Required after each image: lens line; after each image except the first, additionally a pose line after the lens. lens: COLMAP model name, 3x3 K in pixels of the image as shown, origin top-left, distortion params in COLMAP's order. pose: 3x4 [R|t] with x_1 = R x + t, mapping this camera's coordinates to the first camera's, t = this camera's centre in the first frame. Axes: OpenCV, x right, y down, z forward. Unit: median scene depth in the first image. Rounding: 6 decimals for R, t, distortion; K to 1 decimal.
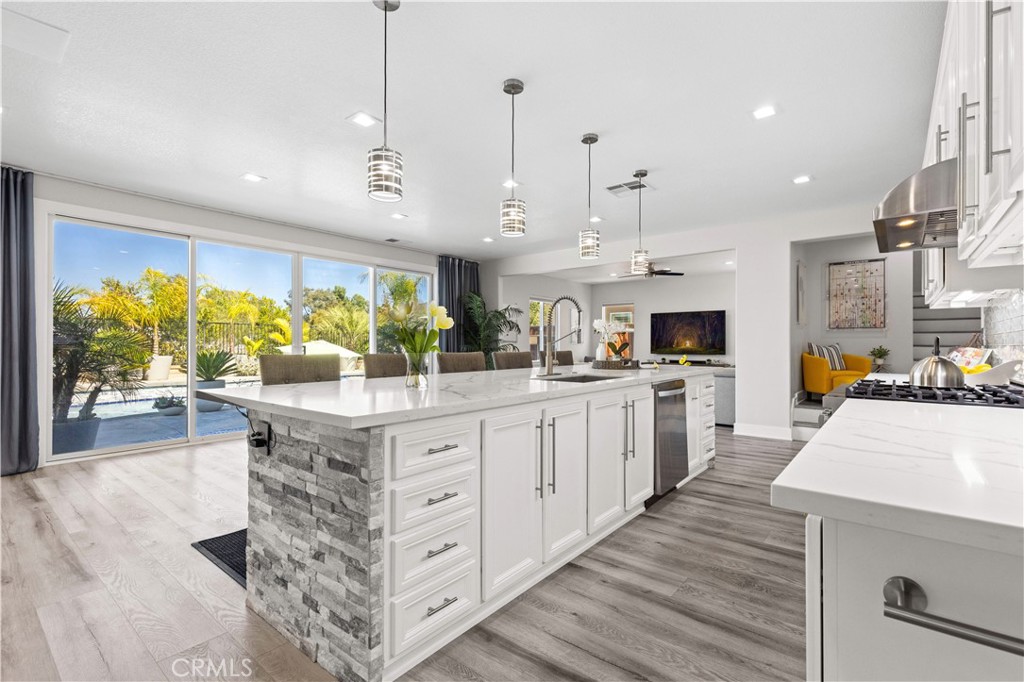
lens RADIAL K [[468.8, 0, 514.3], [0, 468.8, 341.5], [0, 0, 1]] dist [0.004170, -0.001446]
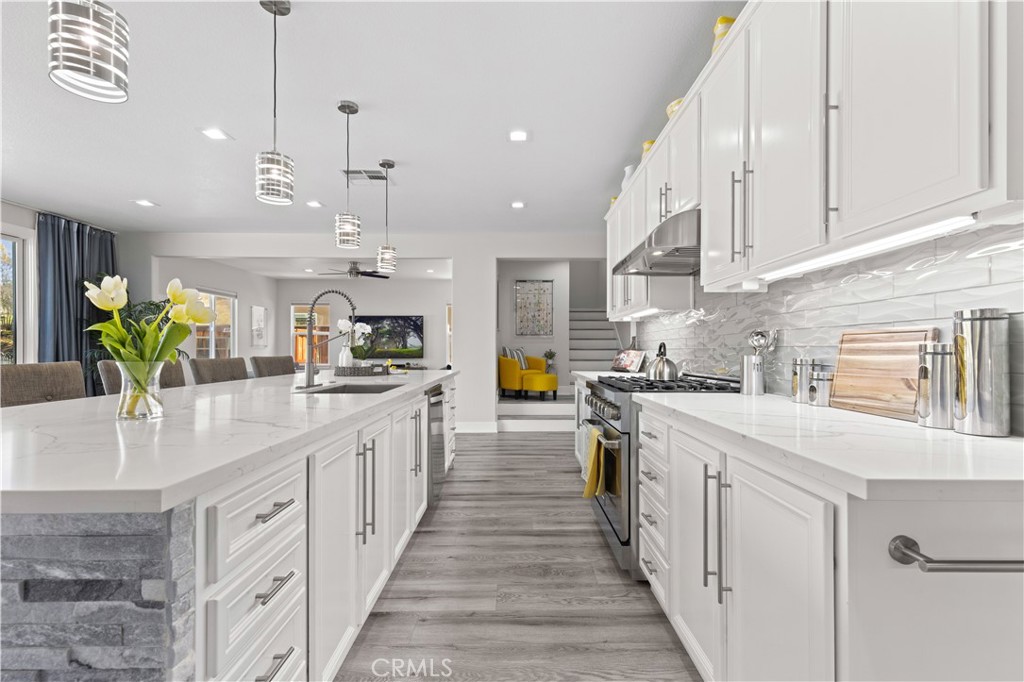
lens RADIAL K [[468.8, 0, 516.9], [0, 468.8, 347.6], [0, 0, 1]] dist [0.004170, -0.001446]
pose [[0.765339, 0.001770, 0.643625, -0.190066], [-0.004591, 0.999986, 0.002710, 0.002167], [-0.643611, -0.005029, 0.765336, 0.180407]]
